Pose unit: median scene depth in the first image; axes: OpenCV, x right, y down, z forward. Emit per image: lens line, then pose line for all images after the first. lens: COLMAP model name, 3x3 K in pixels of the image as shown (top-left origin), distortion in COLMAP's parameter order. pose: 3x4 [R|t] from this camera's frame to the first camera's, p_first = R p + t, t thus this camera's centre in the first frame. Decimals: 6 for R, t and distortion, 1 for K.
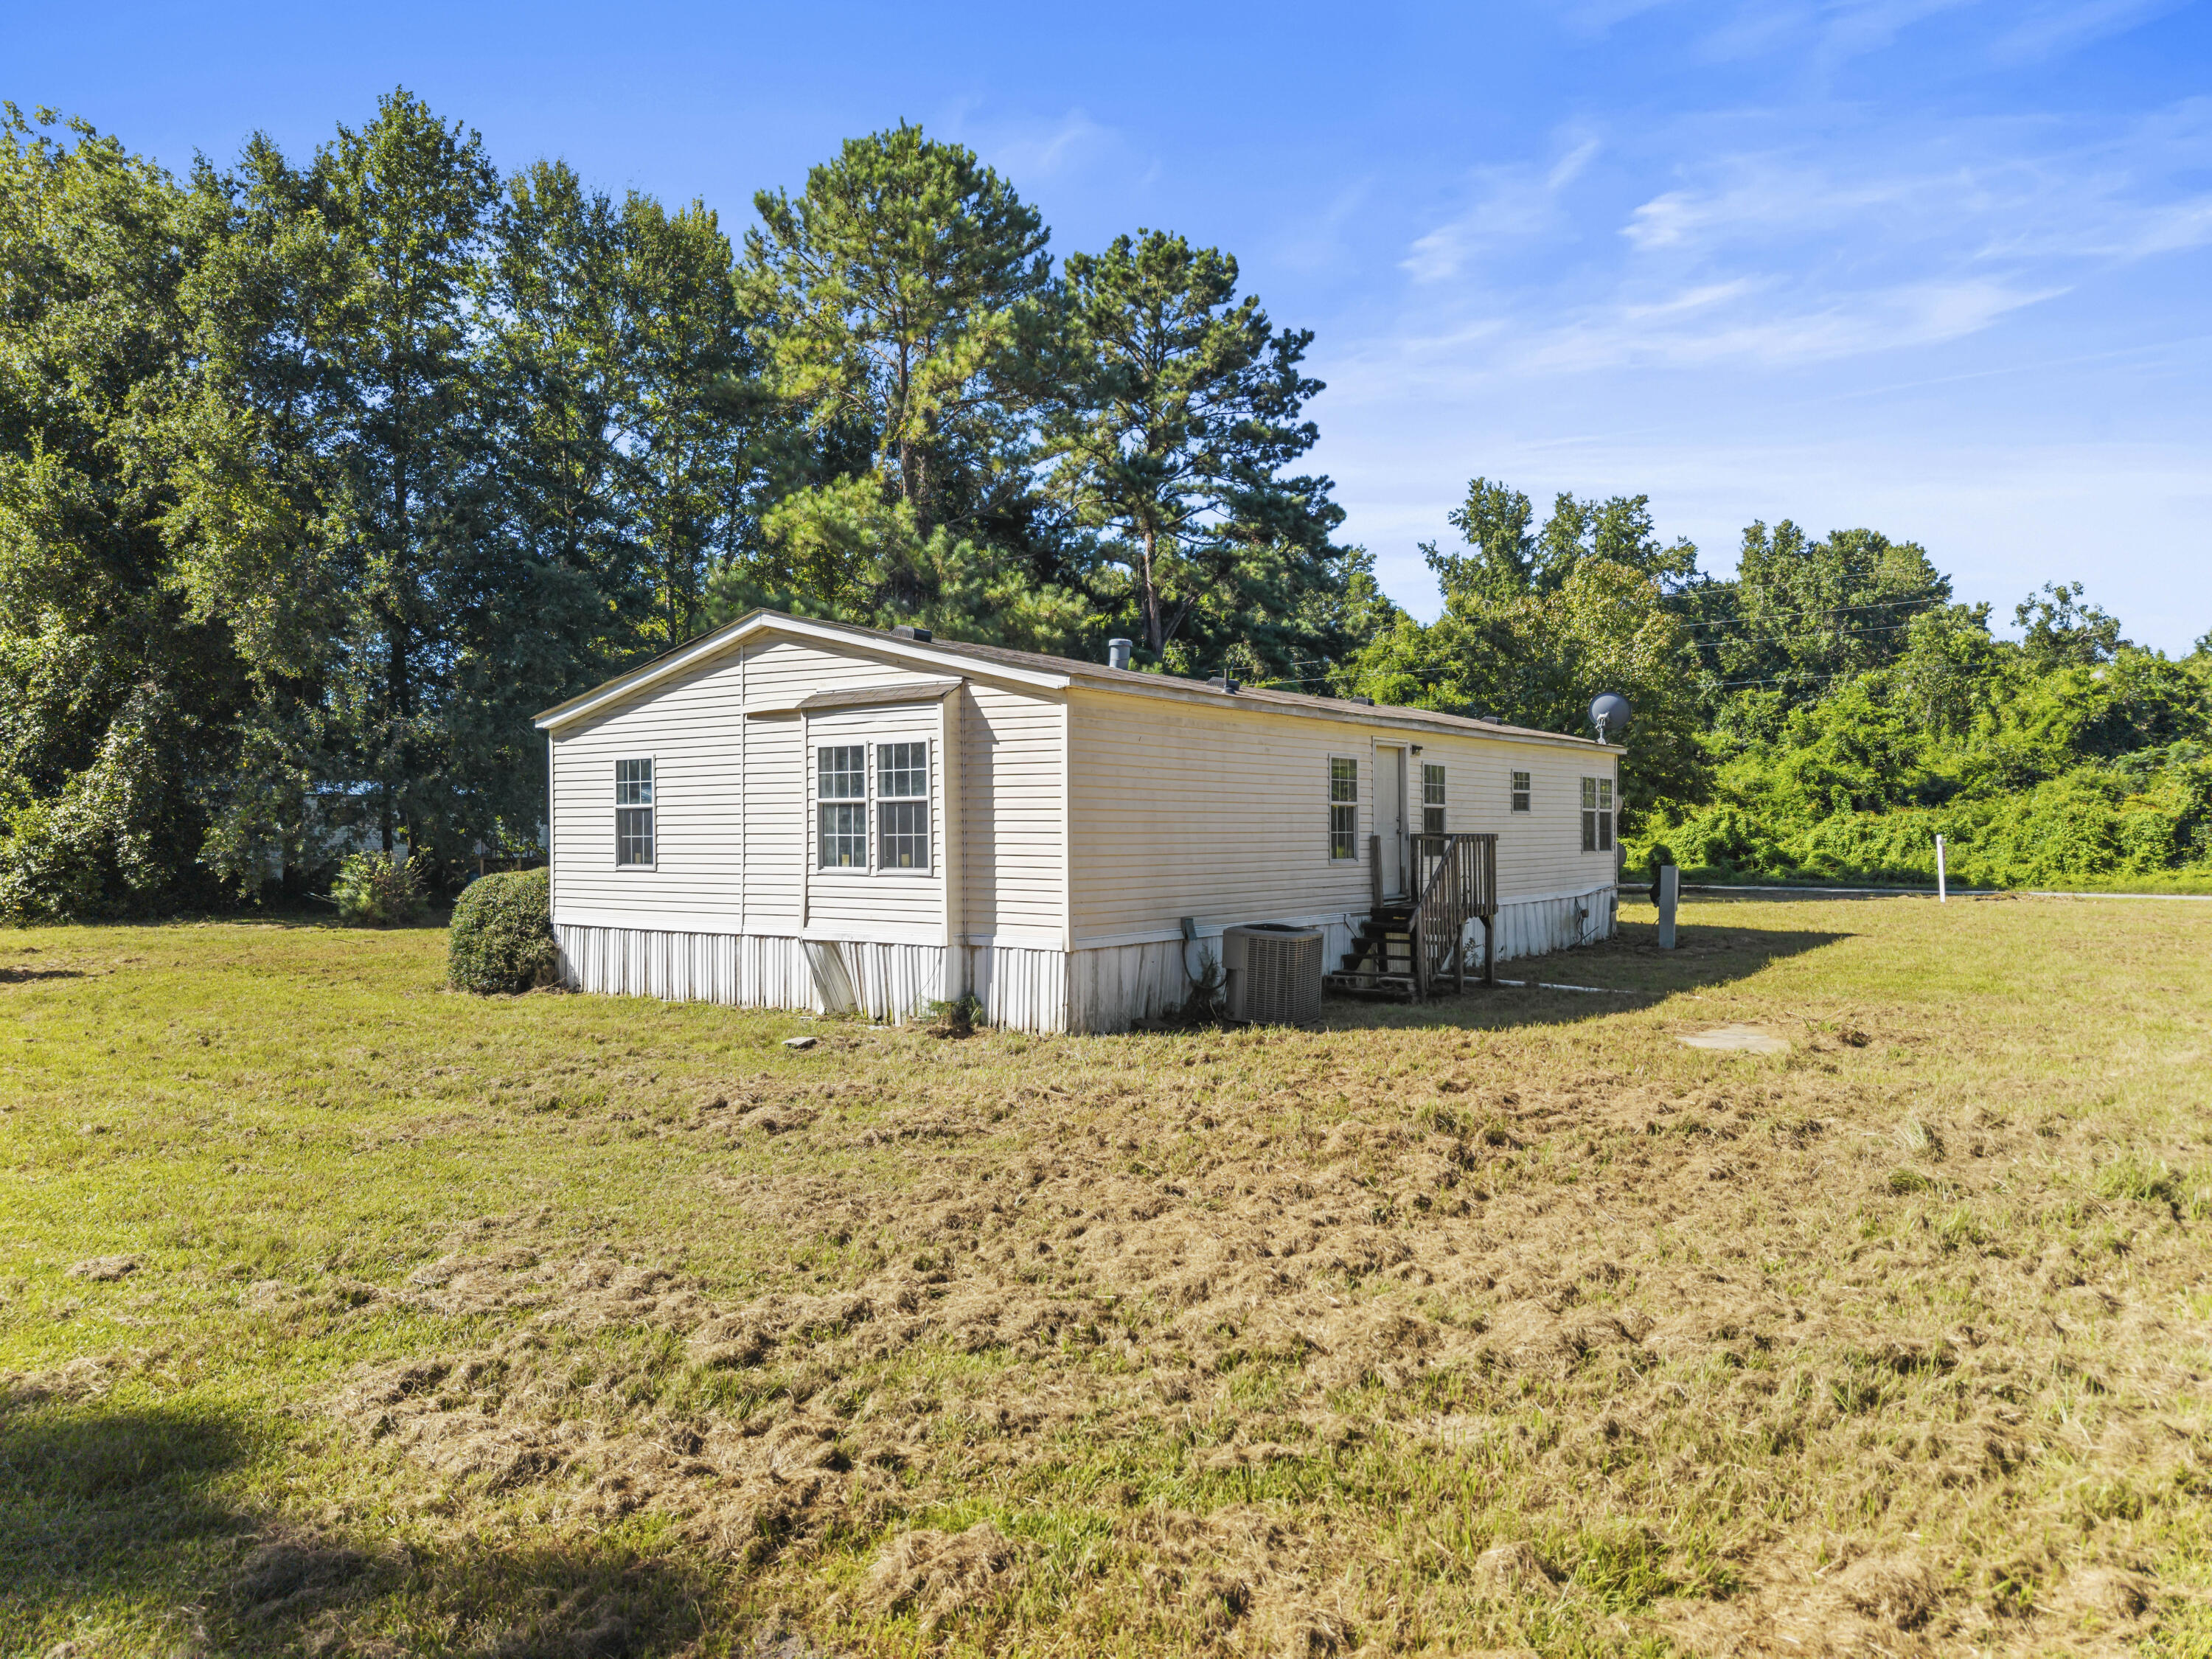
lens RADIAL K [[1486.9, 0, 1103.8], [0, 1486.9, 825.8], [0, 0, 1]] dist [0.041487, -0.035985]
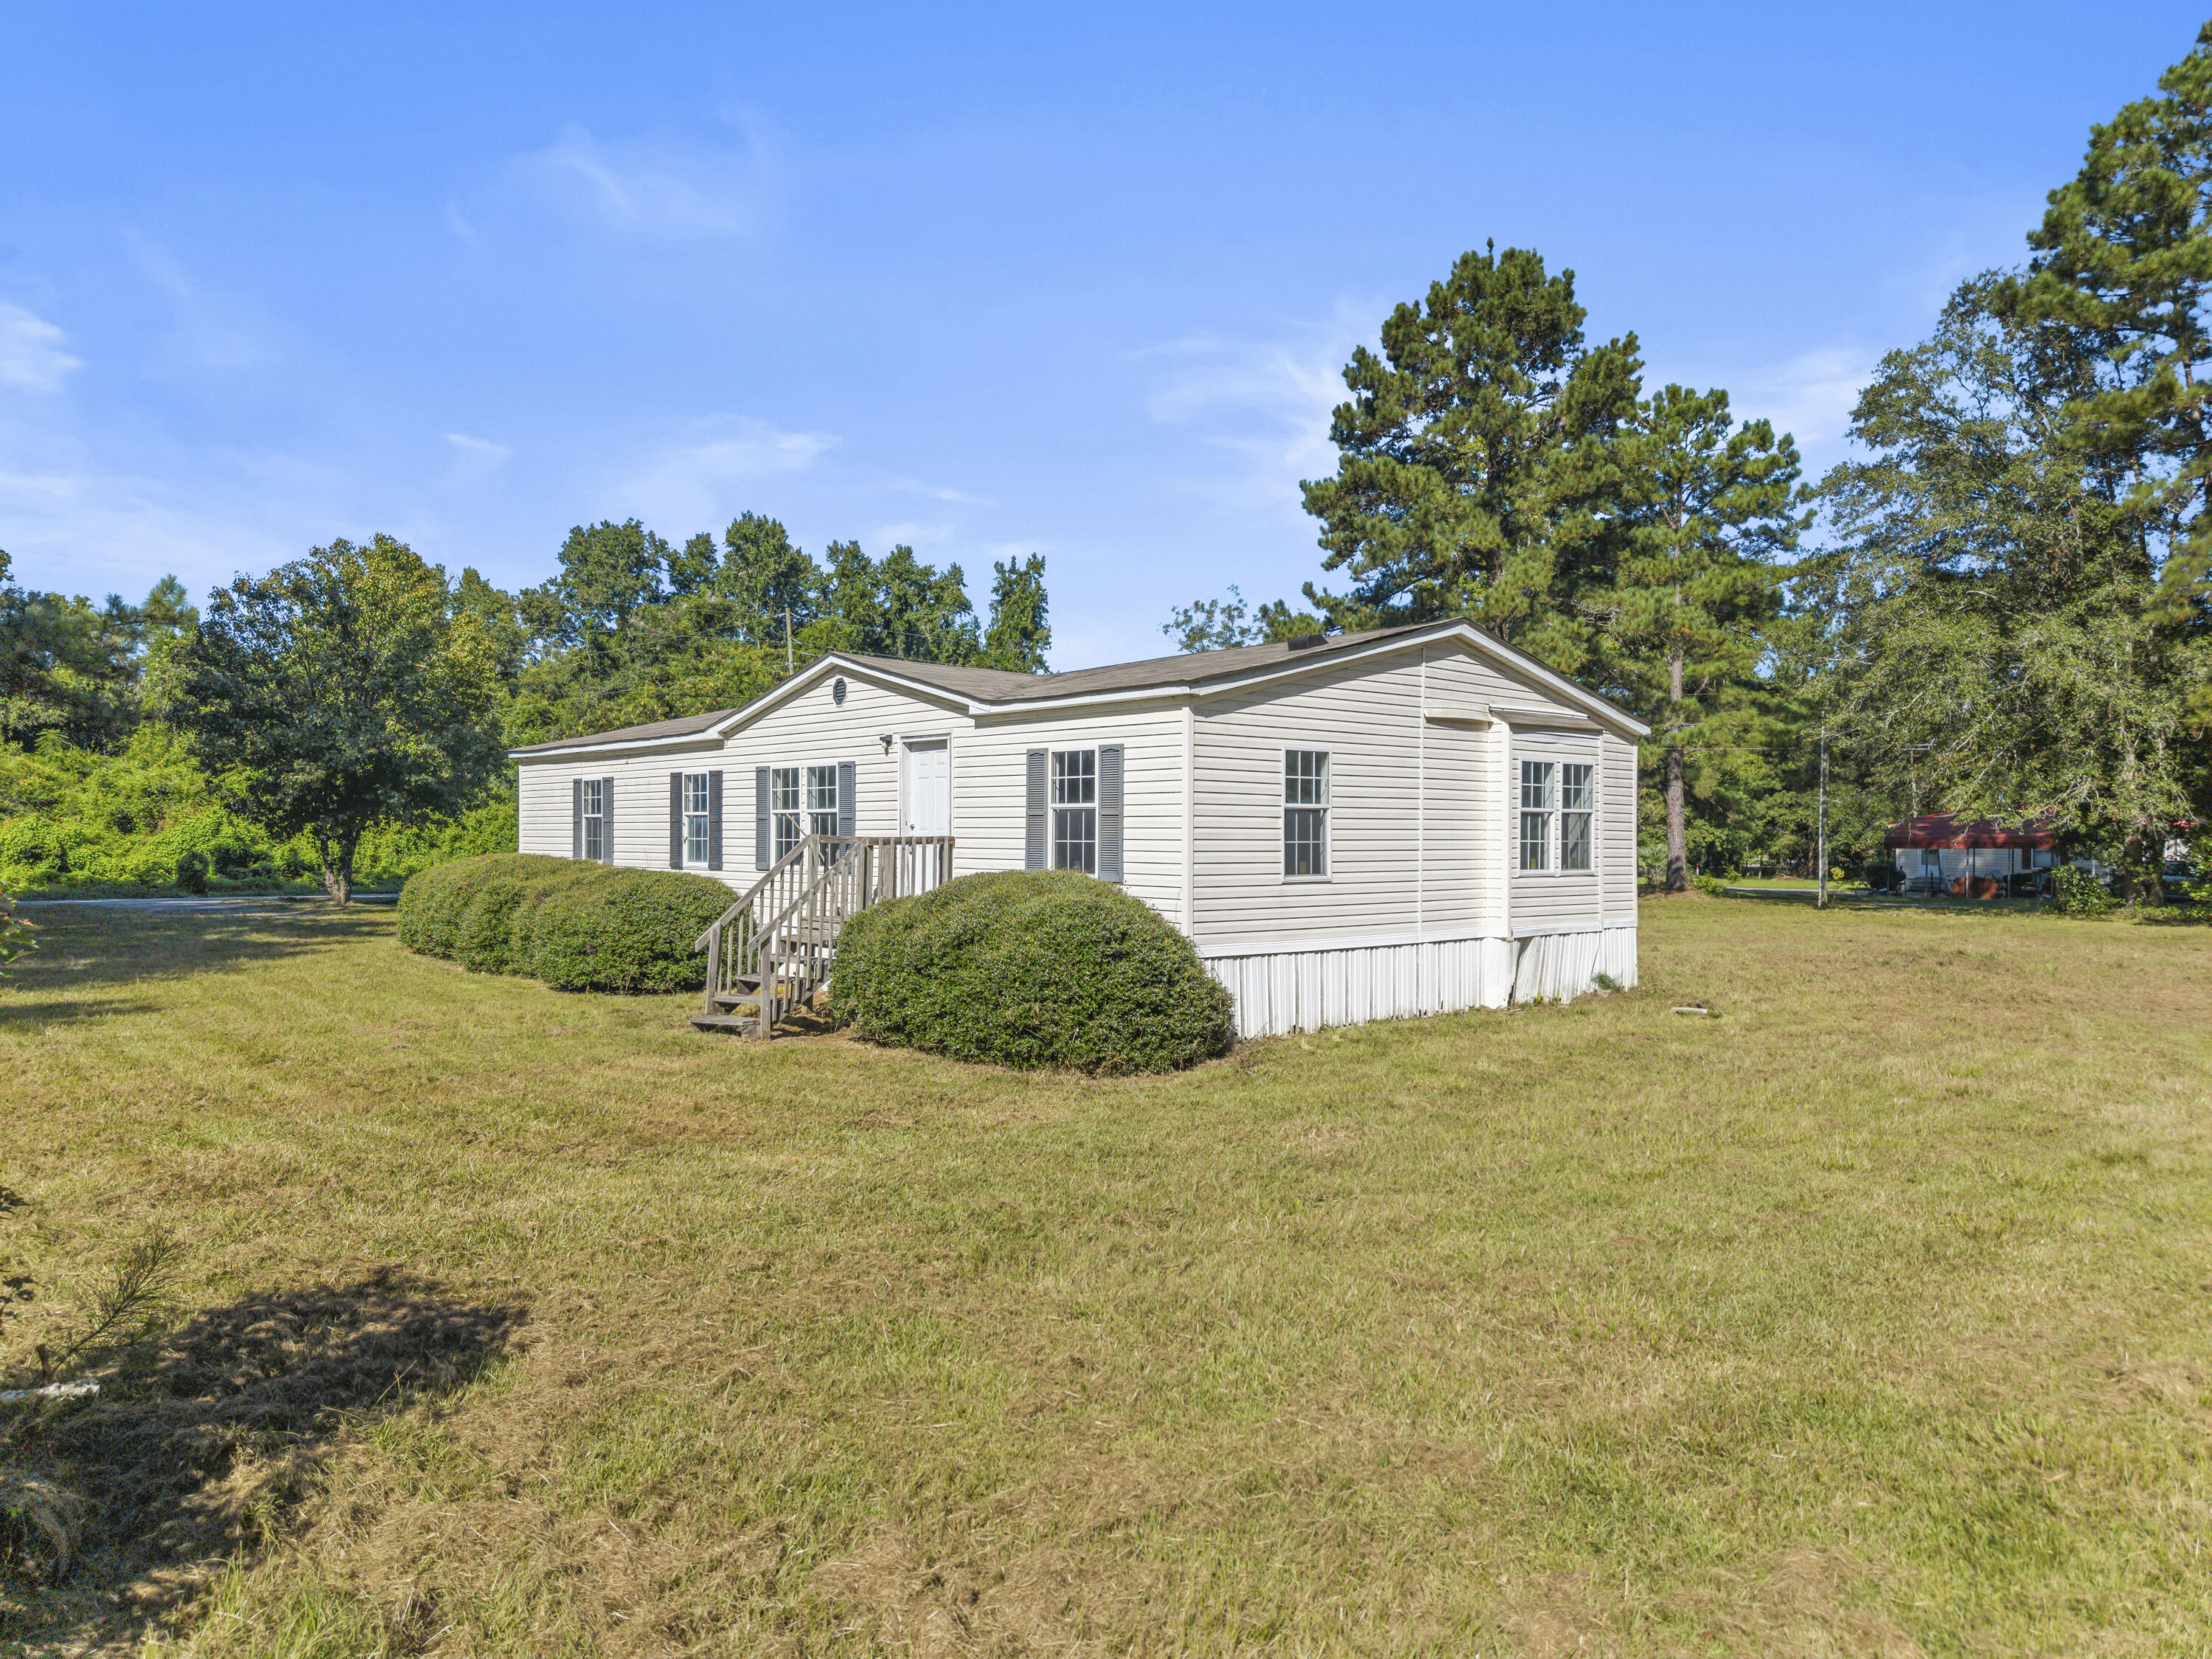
lens RADIAL K [[1486.9, 0, 1104.9], [0, 1486.9, 835.3], [0, 0, 1]] dist [0.041487, -0.035985]
pose [[0.239290, 0.013563, 0.970853, -1.169912], [0.000778, 0.999899, -0.014160, 0.015518], [-0.970948, 0.004144, 0.239255, 0.915554]]
